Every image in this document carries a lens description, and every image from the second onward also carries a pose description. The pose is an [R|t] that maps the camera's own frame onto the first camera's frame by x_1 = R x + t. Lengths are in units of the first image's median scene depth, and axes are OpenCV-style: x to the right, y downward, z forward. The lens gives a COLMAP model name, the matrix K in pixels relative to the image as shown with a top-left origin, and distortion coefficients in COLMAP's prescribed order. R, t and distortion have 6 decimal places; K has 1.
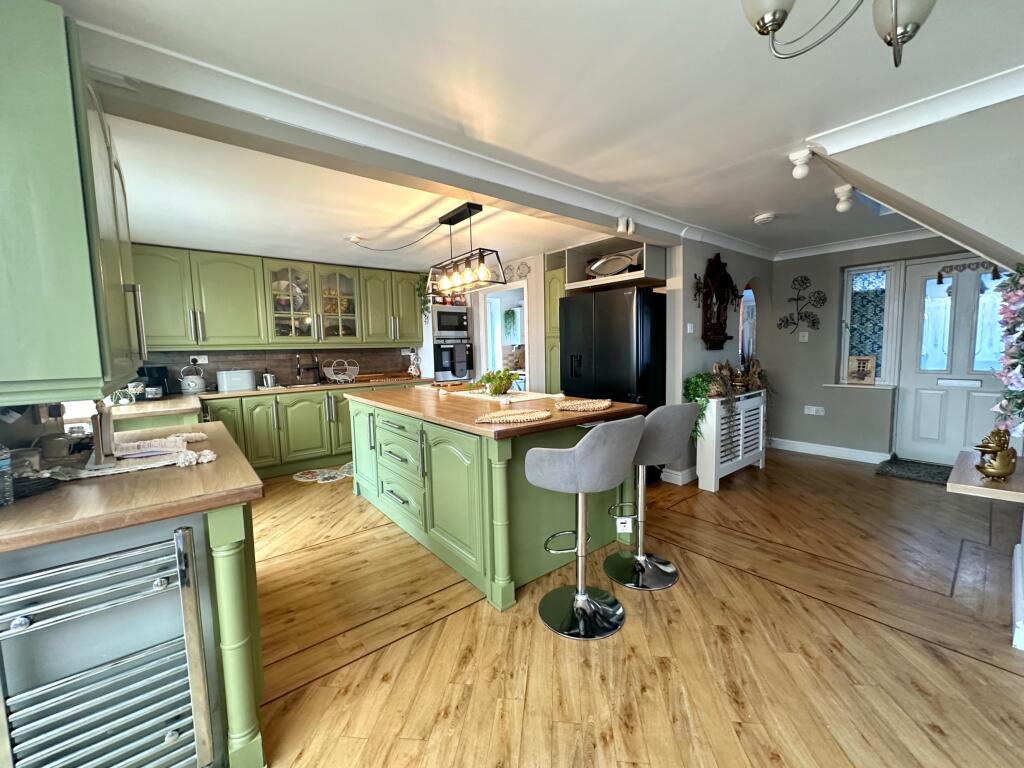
lens RADIAL K [[411.0, 0, 515.0], [0, 411.0, 384.8], [0, 0, 1]] dist [-0.001634, -0.000079]
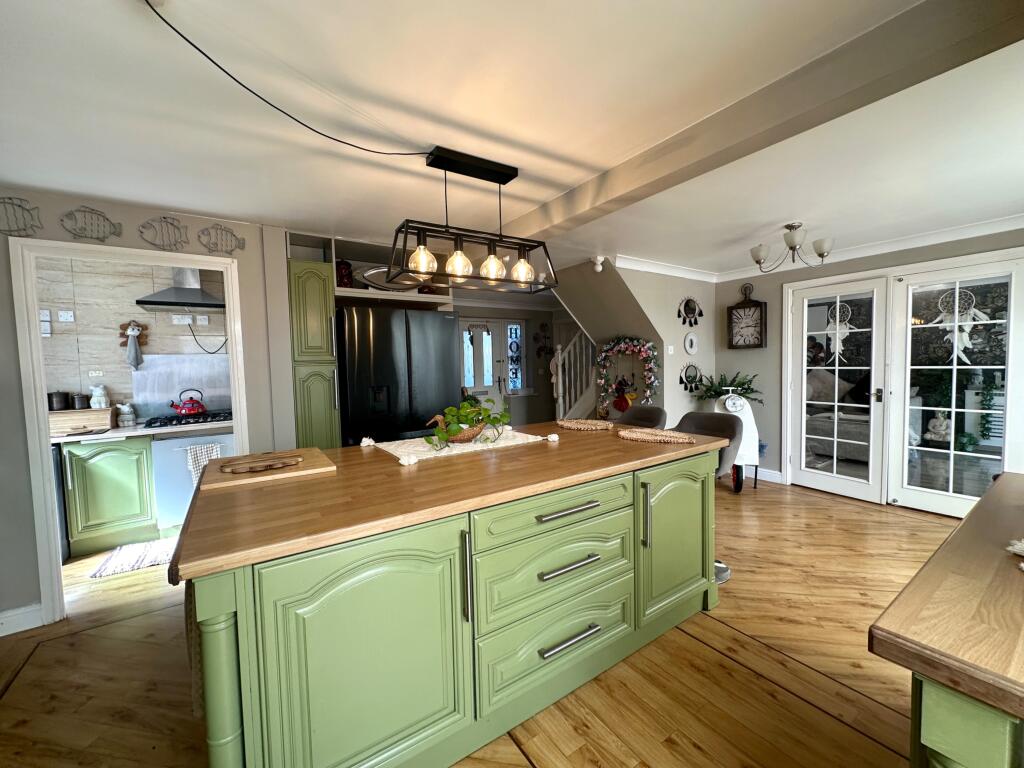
lens RADIAL K [[411.0, 0, 512.8], [0, 411.0, 383.0], [0, 0, 1]] dist [-0.001634, -0.000079]
pose [[0.084337, -0.029178, 0.996010, -0.561987], [0.116425, 0.993013, 0.019231, -0.061058], [-0.989612, 0.114338, 0.087145, 0.665654]]
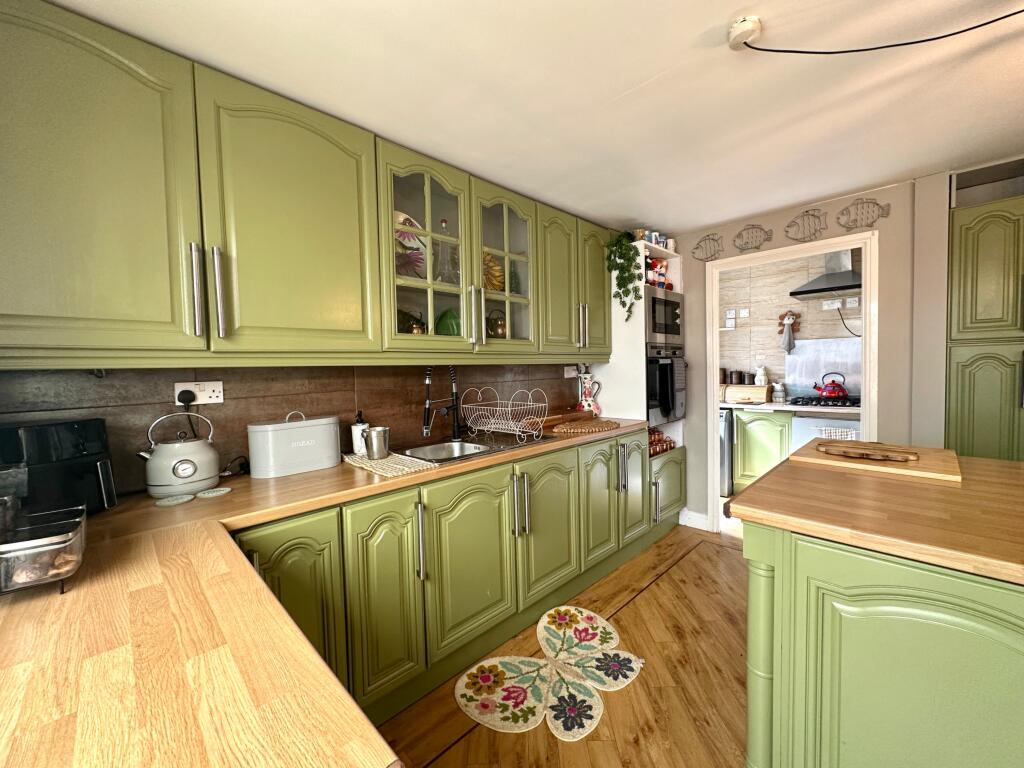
lens RADIAL K [[411.0, 0, 512.9], [0, 411.0, 384.0], [0, 0, 1]] dist [-0.001634, -0.000079]
pose [[0.994516, -0.005506, 0.104440, -0.533799], [0.010996, 0.998583, -0.052063, -0.047786], [-0.104006, 0.052926, 0.993167, 0.613064]]
